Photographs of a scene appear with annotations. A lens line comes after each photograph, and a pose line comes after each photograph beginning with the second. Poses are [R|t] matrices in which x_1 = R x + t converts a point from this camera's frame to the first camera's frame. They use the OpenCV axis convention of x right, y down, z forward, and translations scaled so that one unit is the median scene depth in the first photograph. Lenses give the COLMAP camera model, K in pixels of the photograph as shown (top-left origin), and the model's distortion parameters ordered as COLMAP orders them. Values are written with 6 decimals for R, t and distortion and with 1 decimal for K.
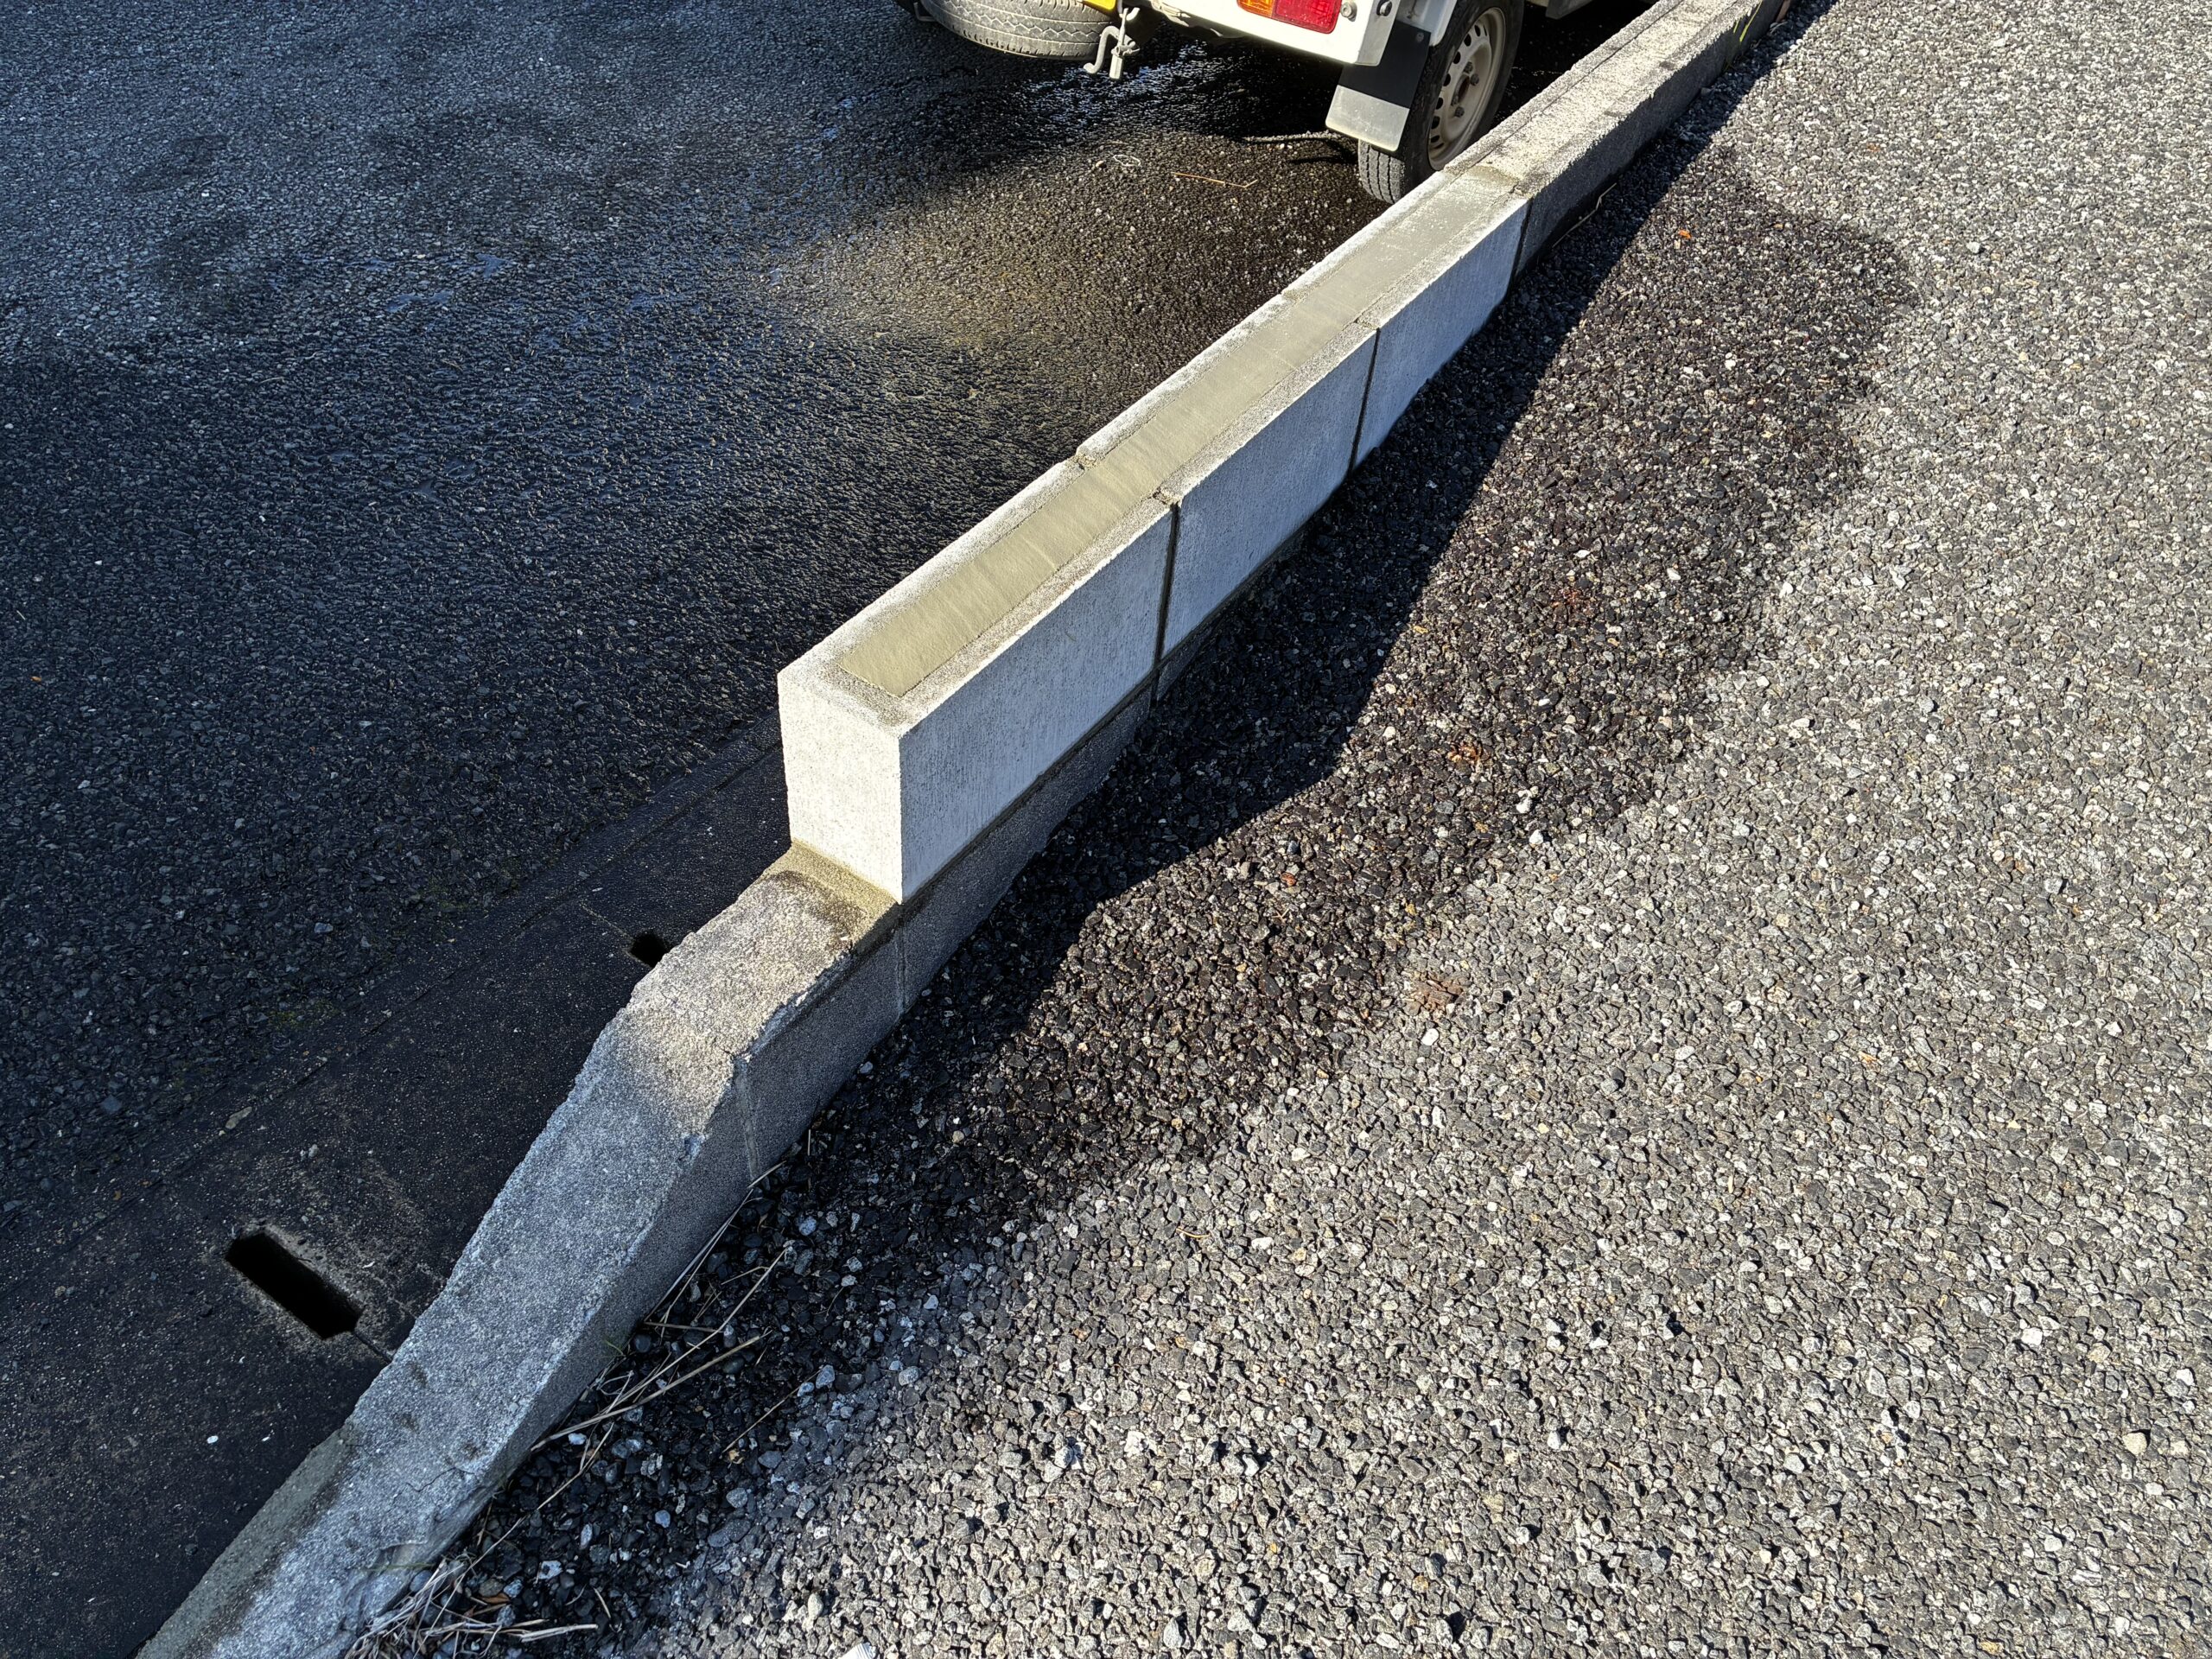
lens RADIAL K [[1688.9, 0, 1120.6], [0, 1688.9, 799.9], [0, 0, 1]] dist [0.051751, -0.052523]
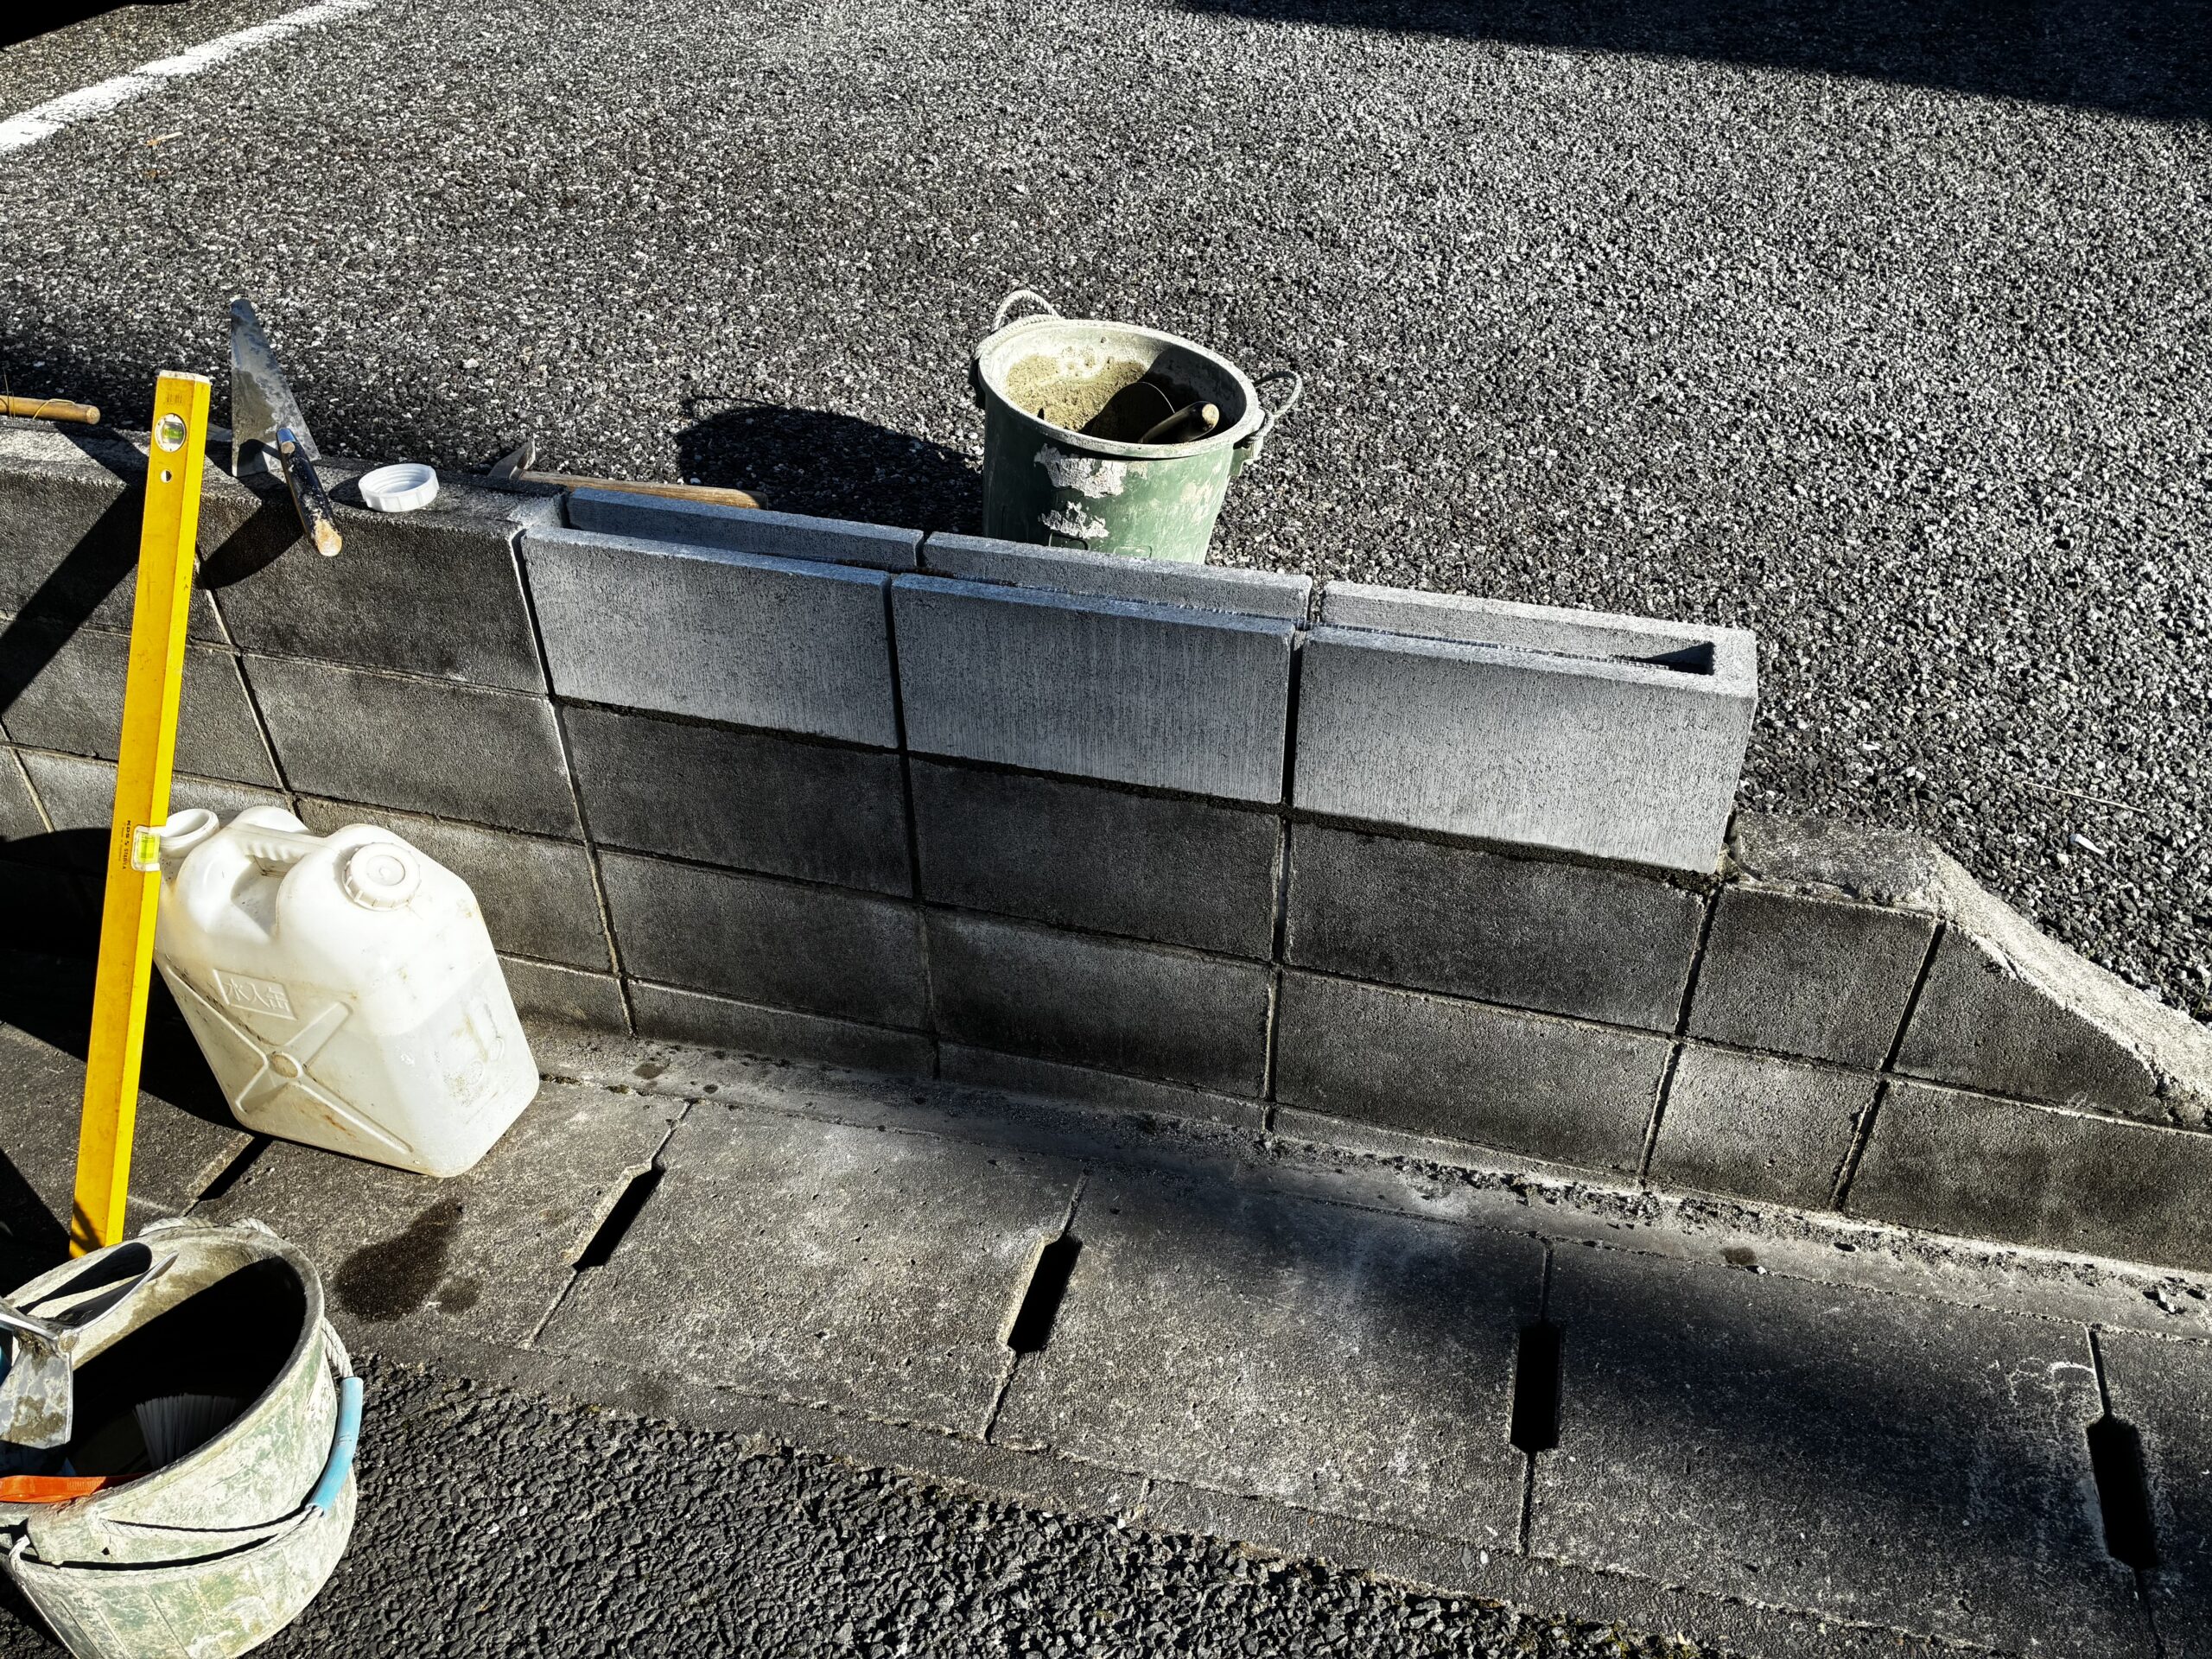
lens RADIAL K [[1688.9, 0, 1108.4], [0, 1688.9, 801.6], [0, 0, 1]] dist [0.051751, -0.052523]
pose [[-0.305601, -0.613129, 0.728478, -0.818106], [0.659754, 0.415292, 0.626305, -0.904065], [-0.686537, 0.672016, 0.277600, 0.918294]]
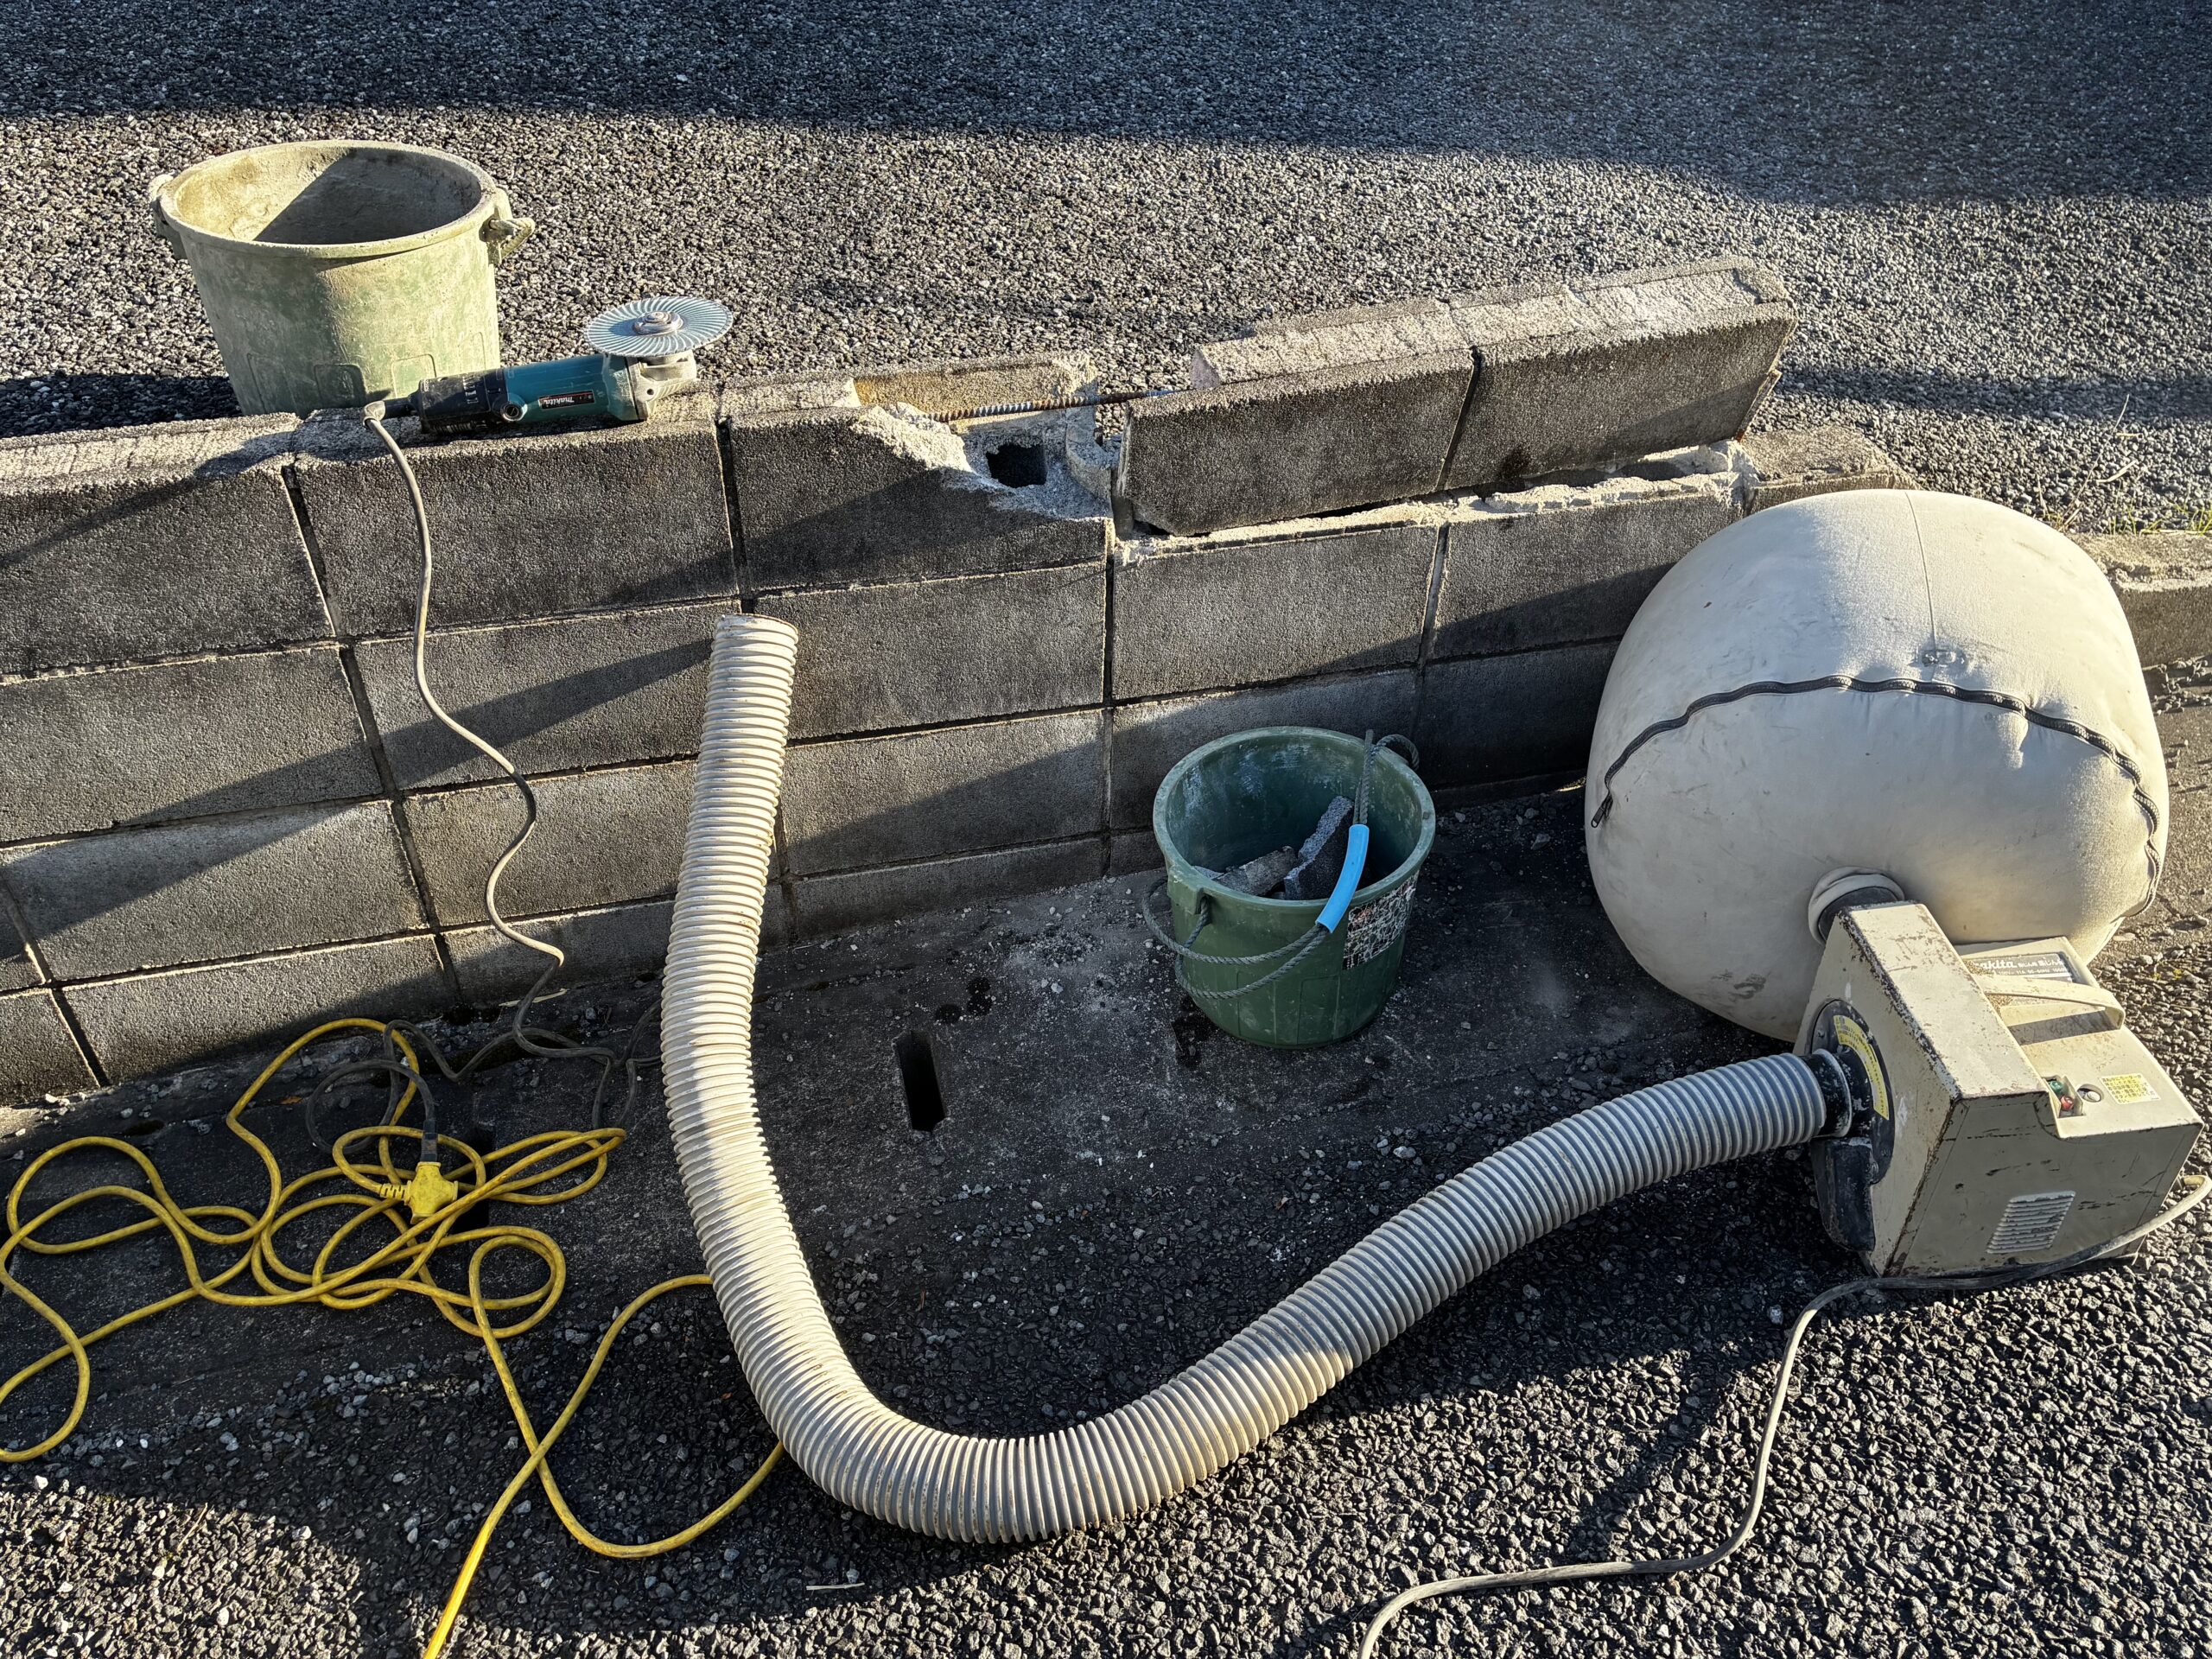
lens RADIAL K [[1688.9, 0, 1116.7], [0, 1688.9, 797.9], [0, 0, 1]] dist [0.051751, -0.052523]
pose [[-0.734770, -0.483091, 0.476169, -0.595408], [0.422911, 0.222584, 0.878409, -1.356735], [-0.530339, 0.846805, 0.040757, 1.420527]]
